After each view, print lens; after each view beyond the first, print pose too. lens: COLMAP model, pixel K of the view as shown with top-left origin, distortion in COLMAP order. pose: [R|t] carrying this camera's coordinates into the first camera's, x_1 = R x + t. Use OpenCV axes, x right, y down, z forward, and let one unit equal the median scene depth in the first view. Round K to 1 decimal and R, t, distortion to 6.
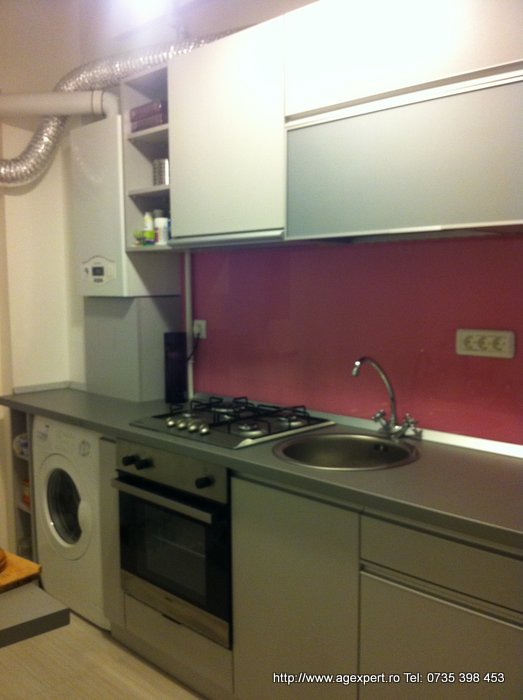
lens RADIAL K [[677.2, 0, 261.9], [0, 677.2, 347.7], [0, 0, 1]] dist [0.090379, -0.328774]
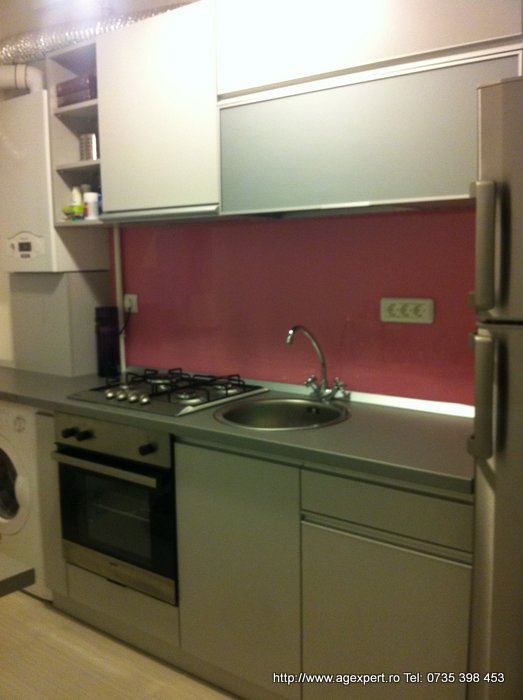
lens RADIAL K [[681.4, 0, 261.5], [0, 681.4, 350.0], [0, 0, 1]] dist [0.076026, -0.313378]
pose [[0.991621, -0.024306, 0.126873, -0.036766], [0.019714, 0.999109, 0.037321, 0.009556], [-0.127667, -0.034507, 0.991217, -0.048003]]
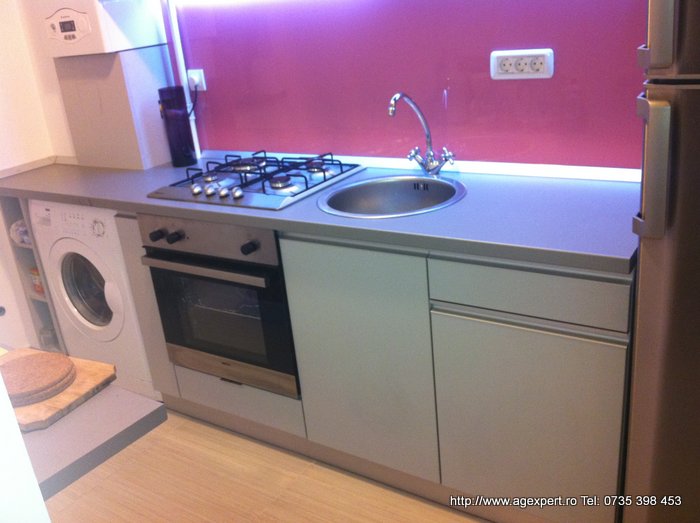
lens RADIAL K [[677.2, 0, 348.2], [0, 677.2, 265.0], [0, 0, 1]] dist [0.090379, -0.328774]
pose [[0.976044, -0.155613, 0.152063, -0.088597], [0.109973, 0.955898, 0.272332, -0.021760], [-0.187735, -0.249085, 0.950112, 0.050529]]
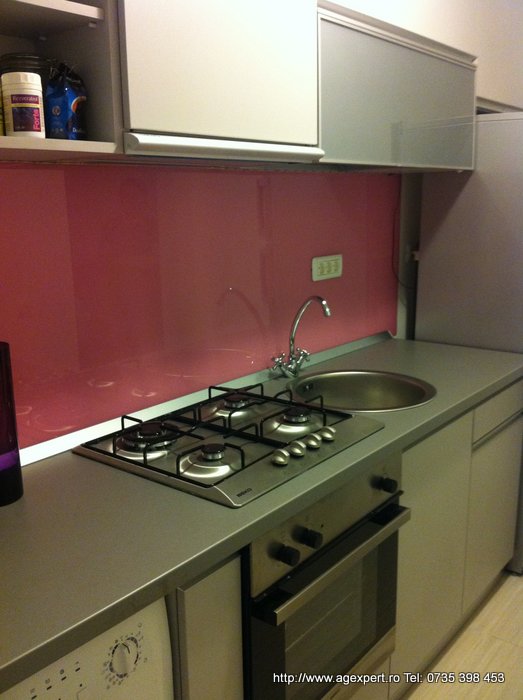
lens RADIAL K [[681.4, 0, 261.5], [0, 681.4, 350.0], [0, 0, 1]] dist [0.076026, -0.313378]
pose [[-0.106132, -0.211283, 0.971646, -0.699609], [0.105965, 0.969197, 0.222325, -0.119532], [-0.988690, 0.126556, -0.080474, 1.052795]]
